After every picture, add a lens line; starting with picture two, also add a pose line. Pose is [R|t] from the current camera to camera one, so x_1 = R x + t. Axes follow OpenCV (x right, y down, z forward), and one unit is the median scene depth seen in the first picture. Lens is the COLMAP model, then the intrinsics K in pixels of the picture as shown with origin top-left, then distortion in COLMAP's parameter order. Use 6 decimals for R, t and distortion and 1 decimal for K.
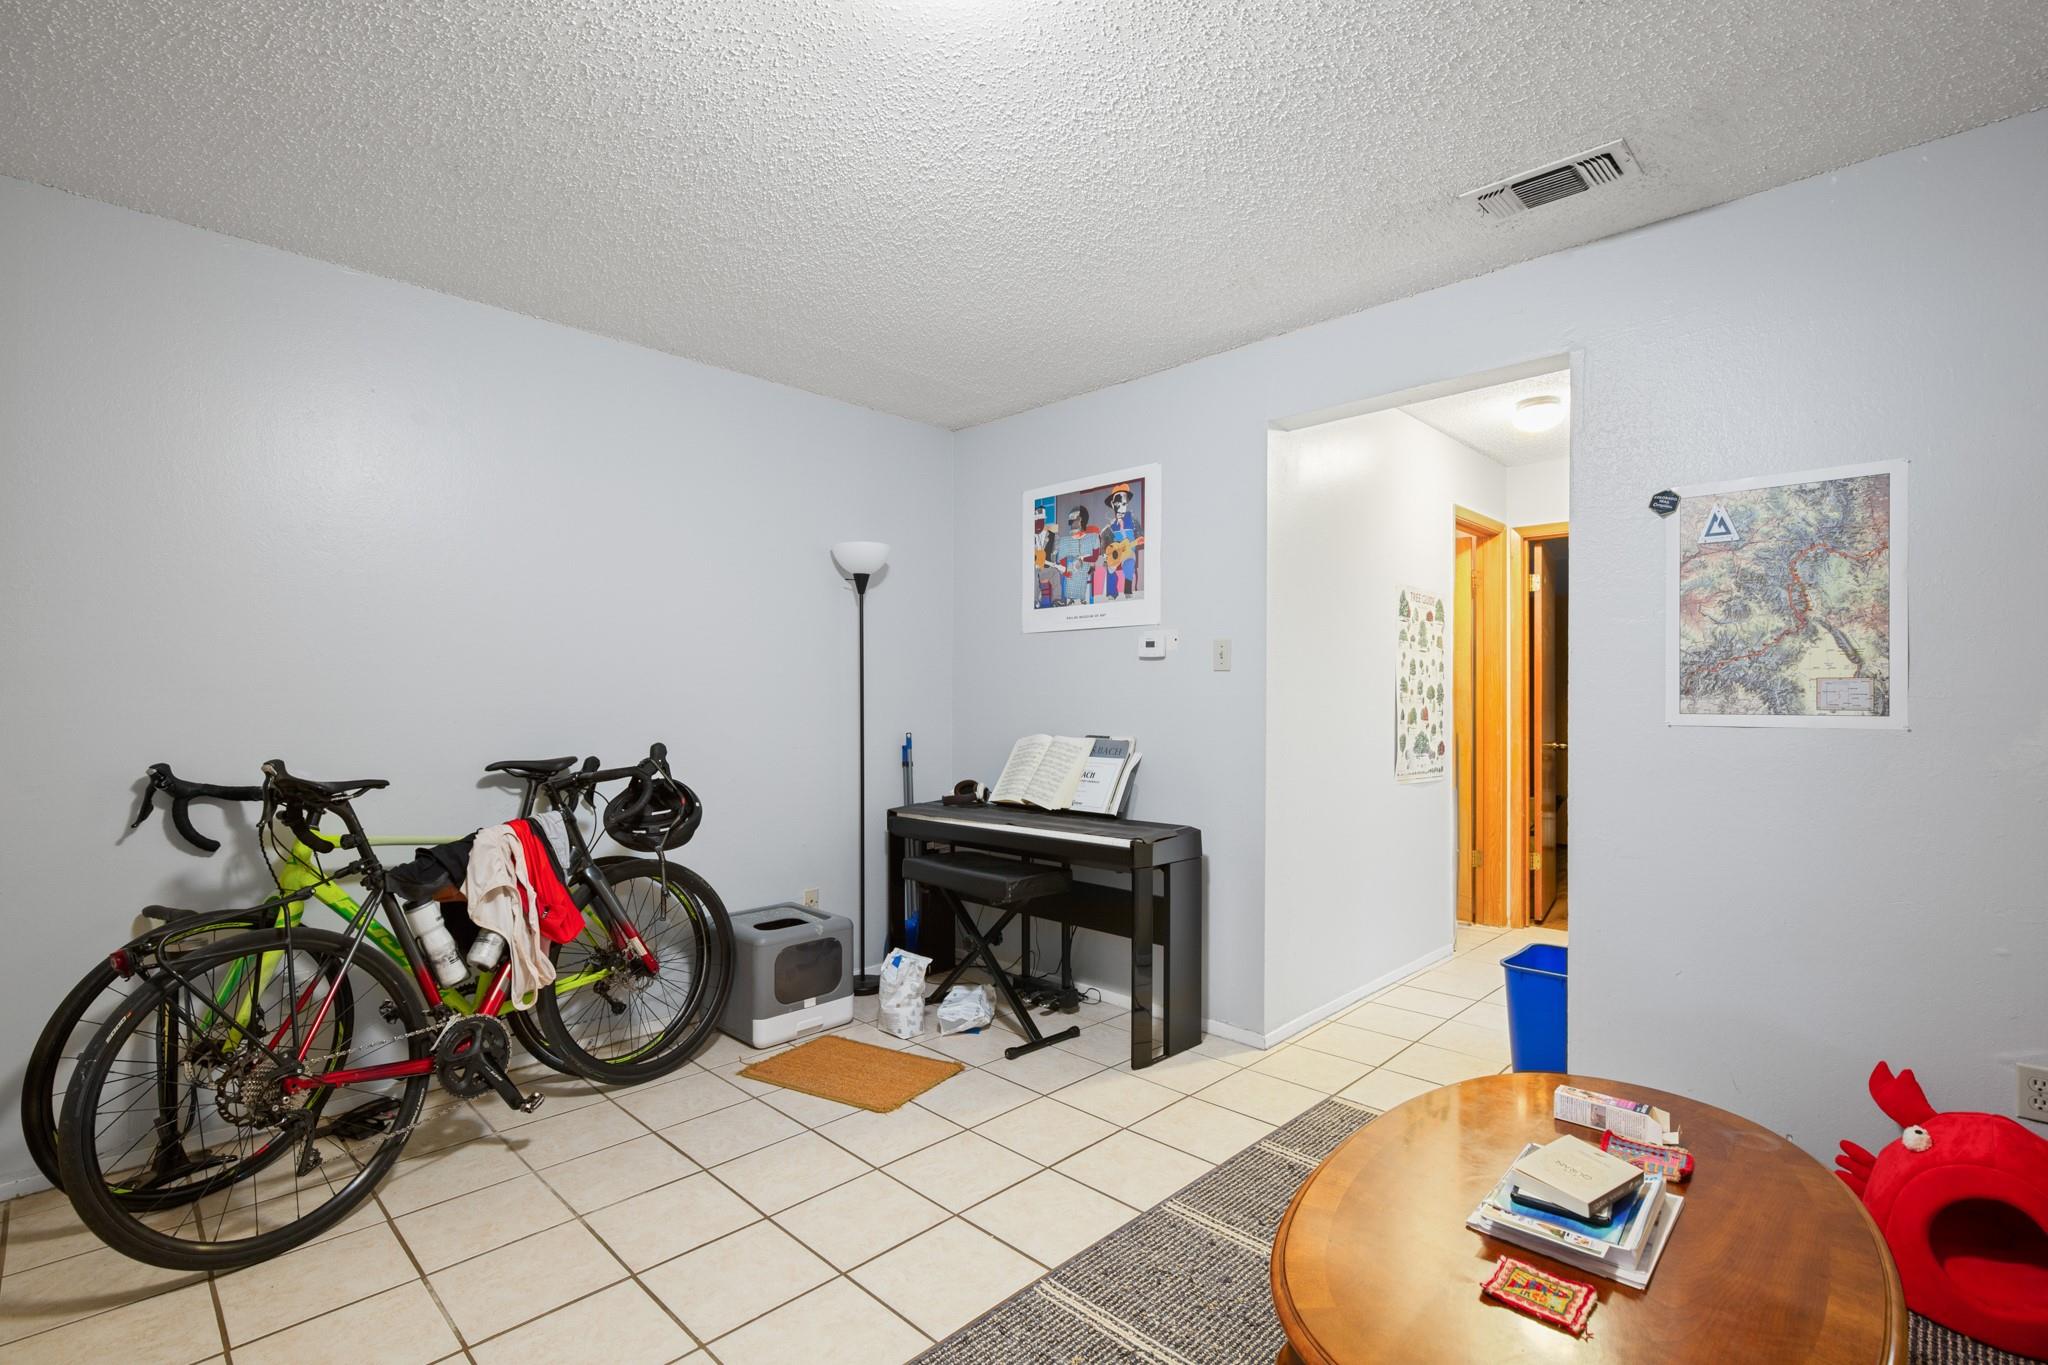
lens RADIAL K [[930.5, 0, 1033.4], [0, 930.5, 698.6], [0, 0, 1]] dist [0.000360, -0.000438]
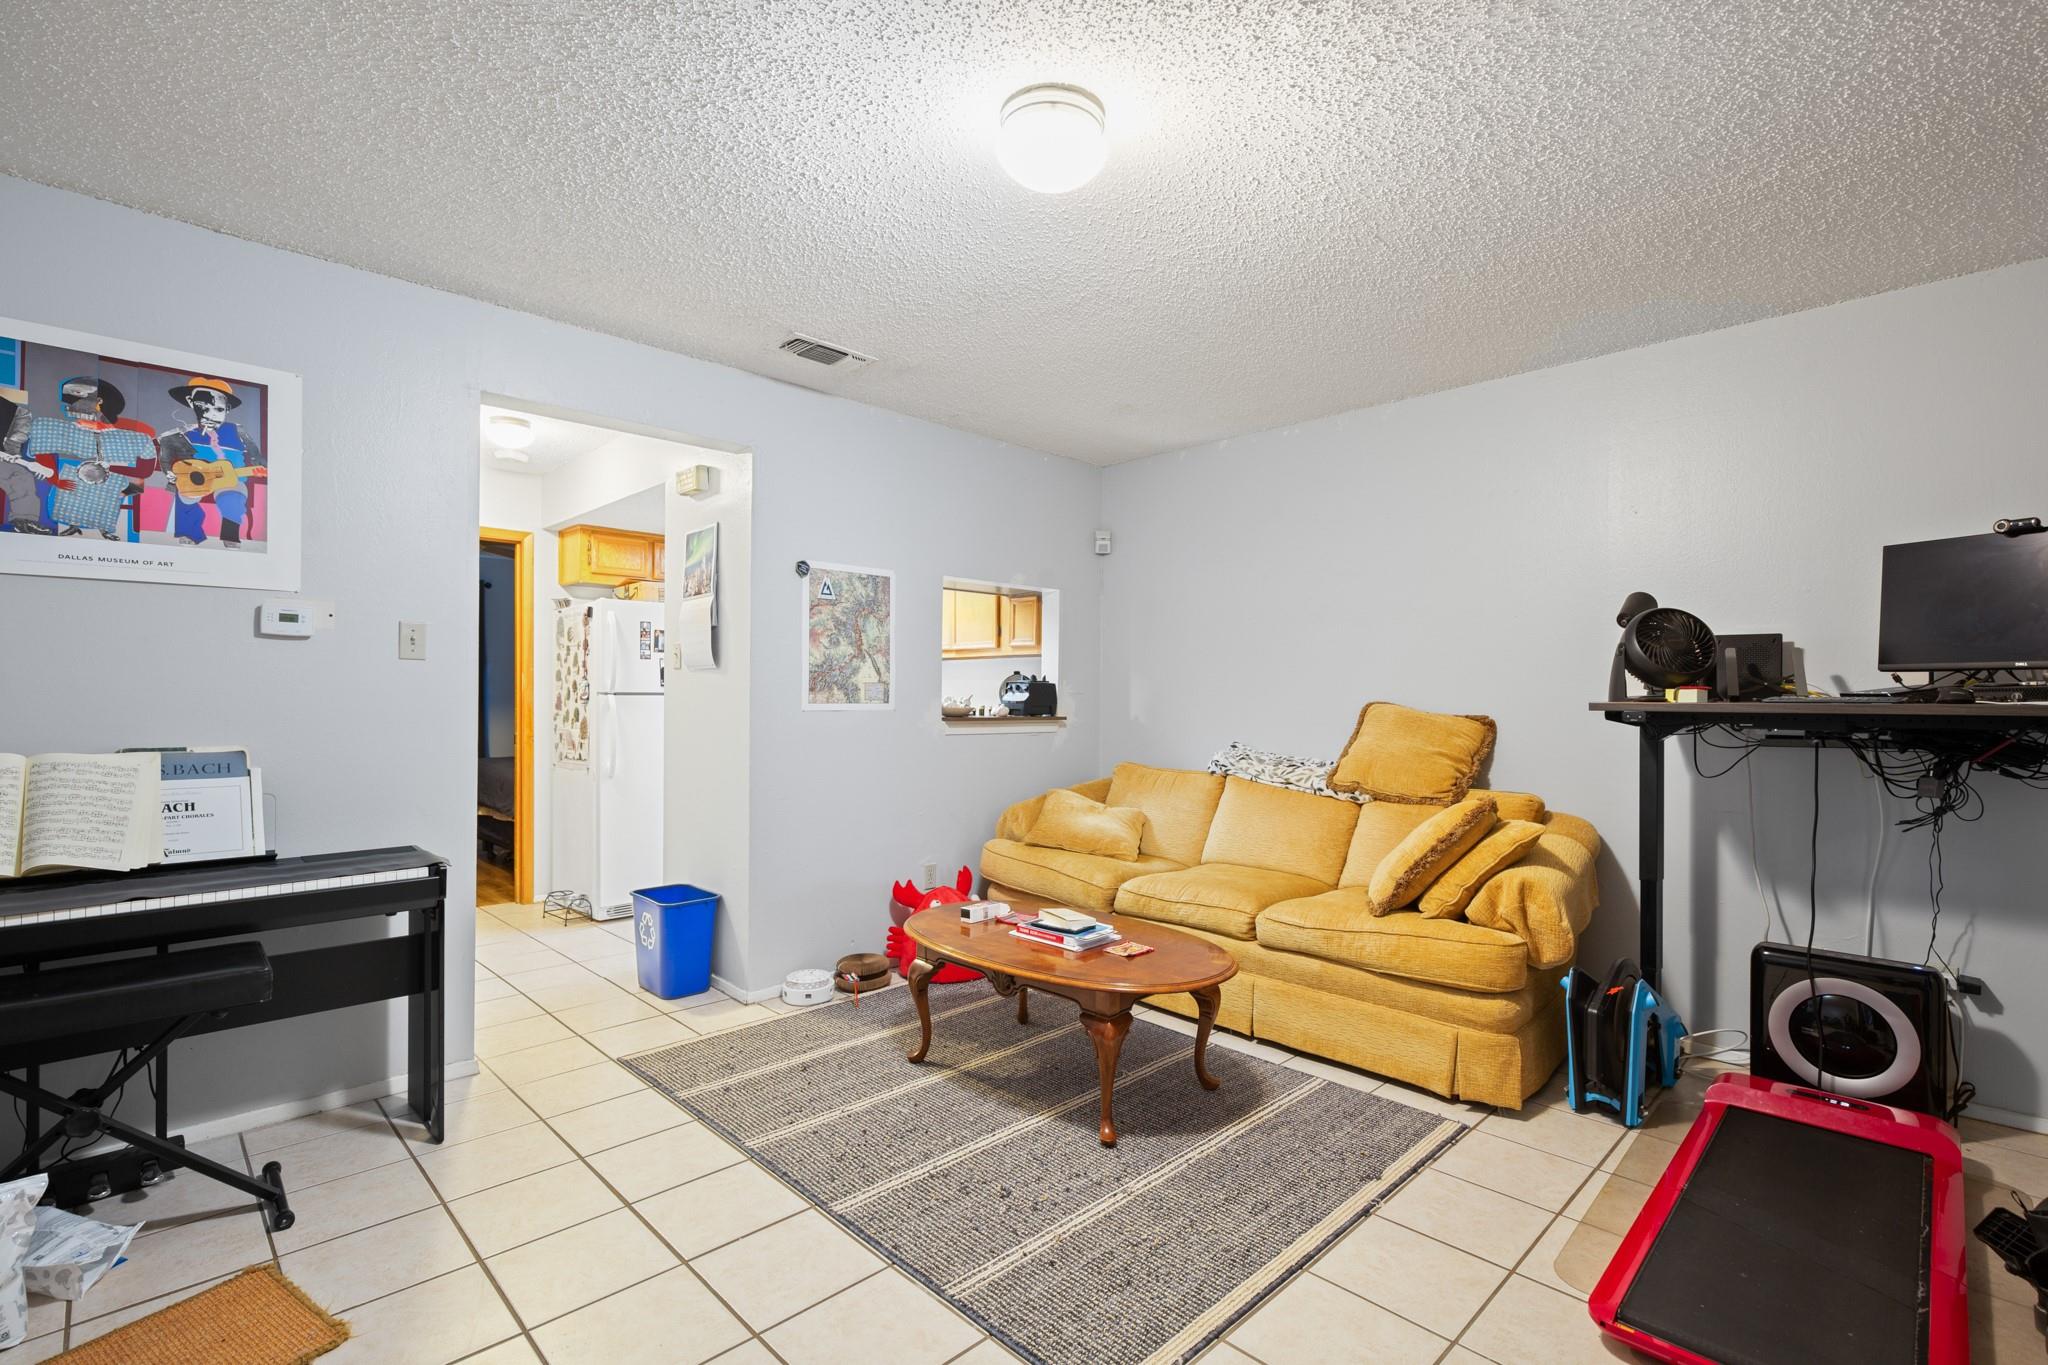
lens RADIAL K [[930.5, 0, 1033.4], [0, 930.5, 698.6], [0, 0, 1]] dist [0.000360, -0.000438]
pose [[0.024499, -0.006862, 0.999676, -0.761234], [-0.007070, 0.999950, 0.007037, -0.004830], [-0.999675, -0.007240, 0.024449, 0.497694]]
